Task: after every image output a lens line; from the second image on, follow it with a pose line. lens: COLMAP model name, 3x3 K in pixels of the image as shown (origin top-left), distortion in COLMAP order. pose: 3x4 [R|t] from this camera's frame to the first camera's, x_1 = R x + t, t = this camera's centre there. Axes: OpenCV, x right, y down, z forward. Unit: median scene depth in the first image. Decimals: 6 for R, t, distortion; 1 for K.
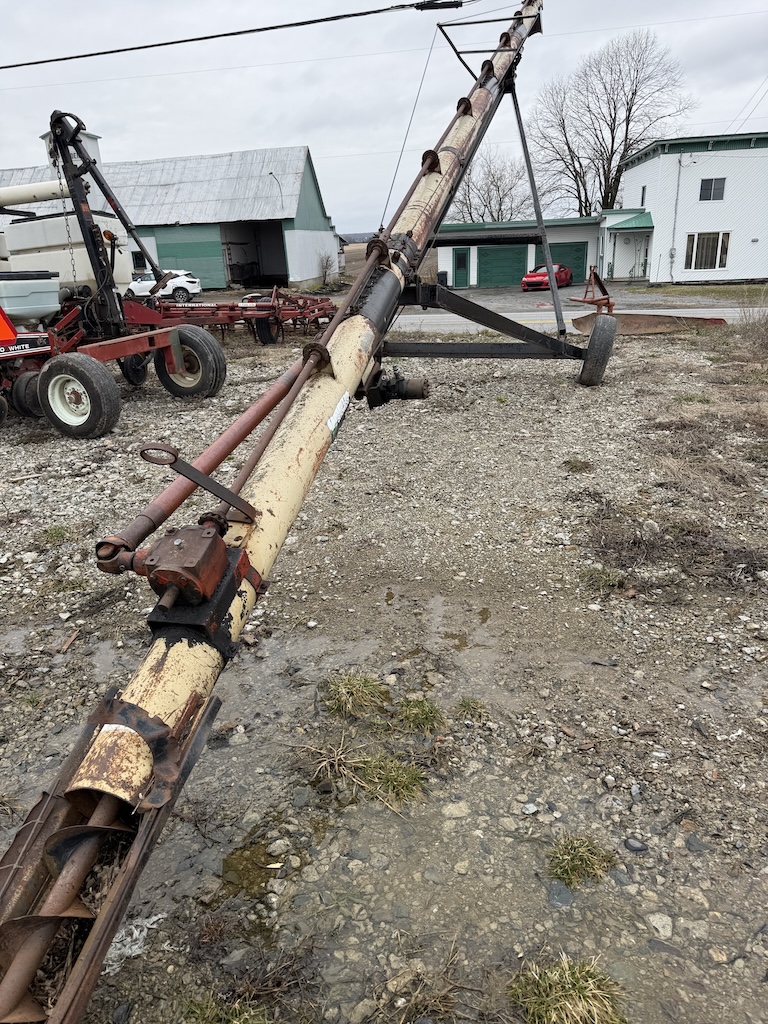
lens RADIAL K [[725.3, 0, 384.5], [0, 725.3, 521.4], [0, 0, 1]] dist [0.028635, -0.029726]
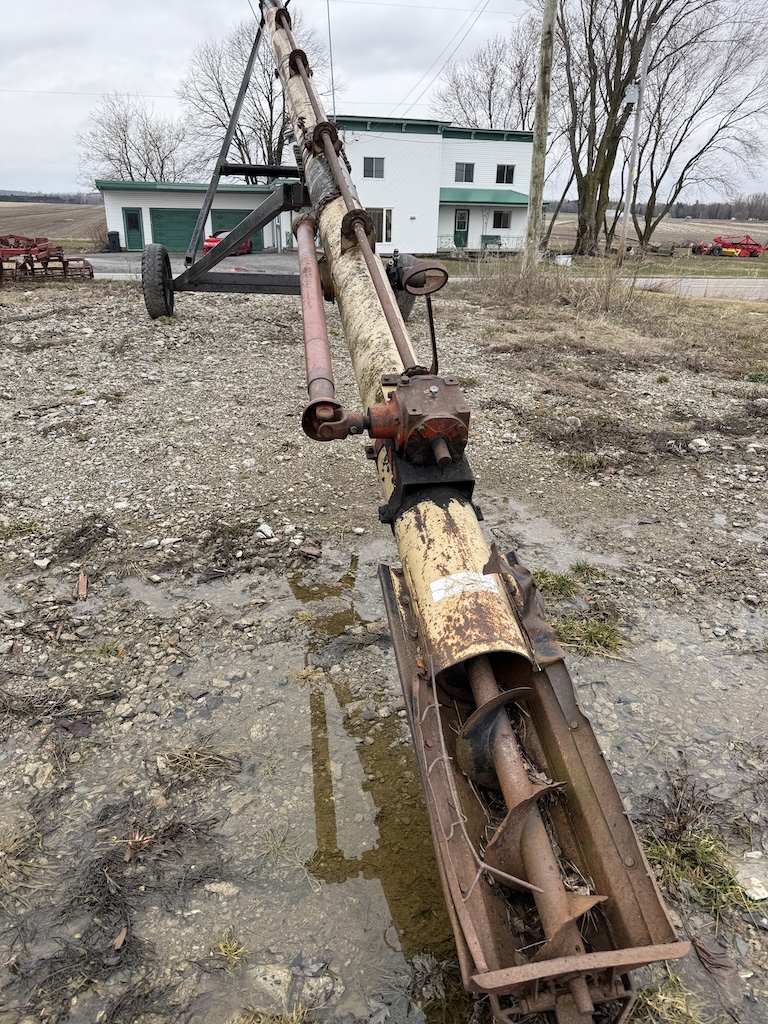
lens RADIAL K [[725.3, 0, 382.5], [0, 725.3, 511.2], [0, 0, 1]] dist [0.028635, -0.029726]
pose [[0.903582, -0.107045, 0.414826, -0.368932], [0.098761, 0.994248, 0.041441, 0.067832], [-0.416876, 0.003523, 0.908957, 0.124321]]
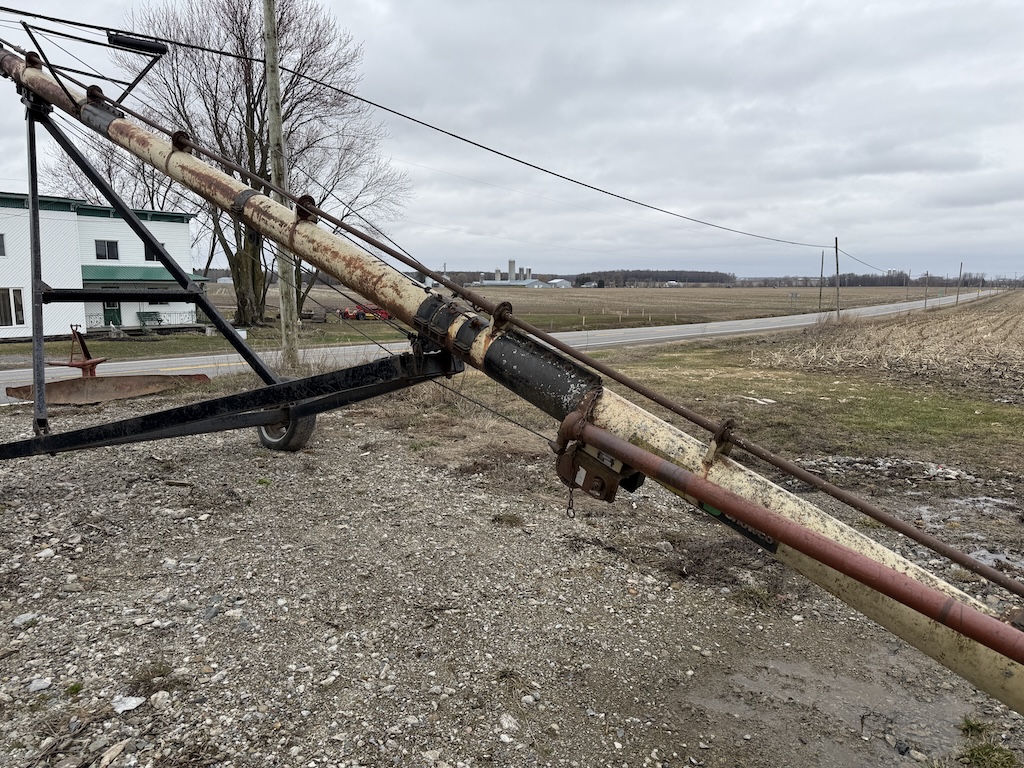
lens RADIAL K [[725.3, 0, 520.8], [0, 725.3, 381.9], [0, 0, 1]] dist [0.028635, -0.029726]
pose [[0.452802, -0.076134, 0.888355, -0.713457], [0.297436, 0.952172, -0.070003, -0.225501], [-0.840537, 0.295926, 0.453790, 0.613749]]
